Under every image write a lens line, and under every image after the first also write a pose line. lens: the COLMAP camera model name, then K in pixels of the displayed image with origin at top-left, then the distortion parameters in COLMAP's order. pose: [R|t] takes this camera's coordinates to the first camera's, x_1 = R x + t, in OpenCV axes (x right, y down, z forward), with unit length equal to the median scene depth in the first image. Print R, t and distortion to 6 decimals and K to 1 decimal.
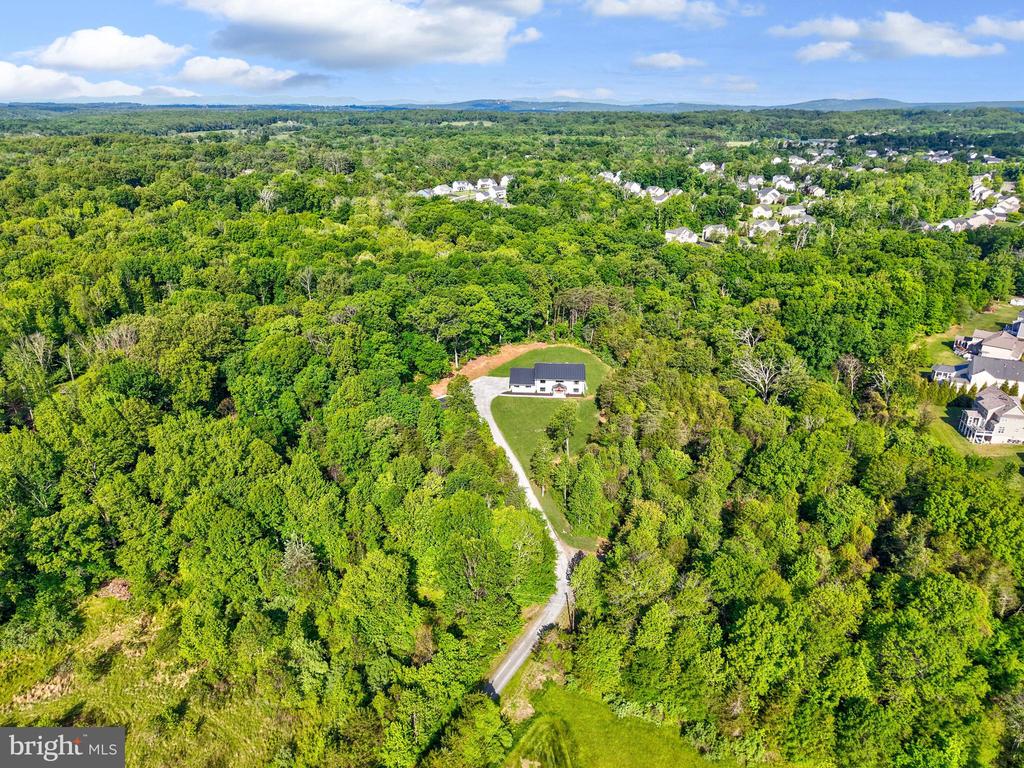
lens RADIAL K [[711.6, 0, 512.0], [0, 711.6, 384.0], [0, 0, 1]] dist [0.000888, 0.000090]
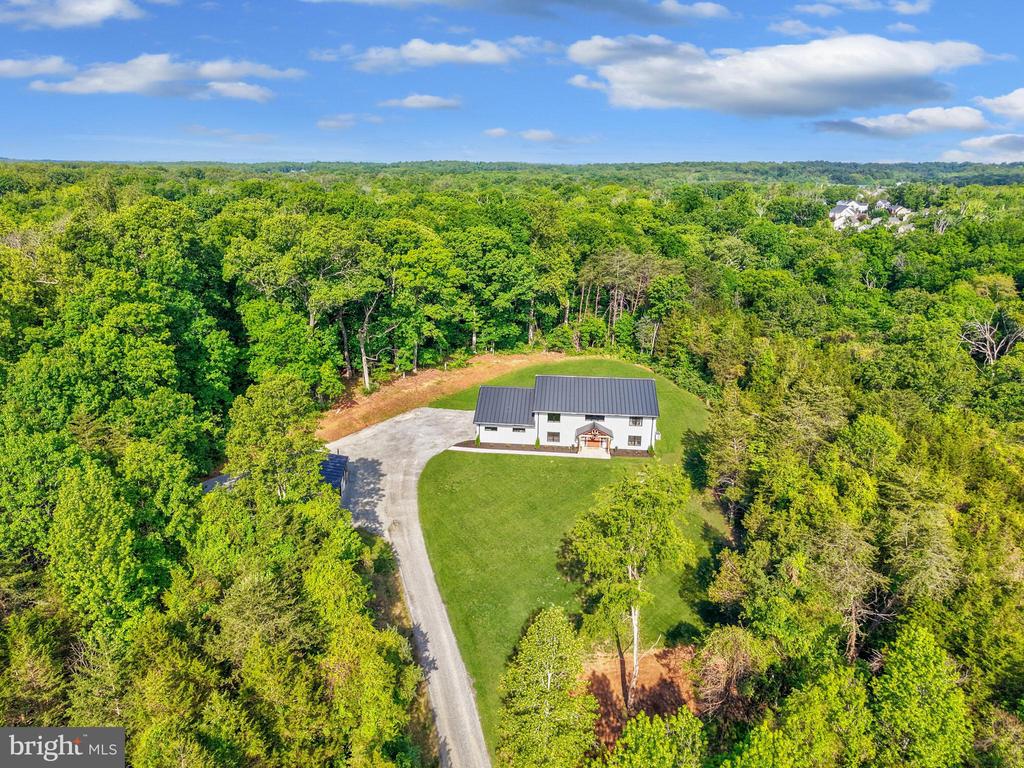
lens RADIAL K [[711.6, 0, 512.0], [0, 711.6, 384.0], [0, 0, 1]] dist [0.000888, 0.000090]
pose [[0.999517, 0.014953, -0.027231, 0.027004], [-0.017342, 0.995818, -0.089701, 0.013003], [0.025776, 0.090130, 0.995596, 0.529402]]
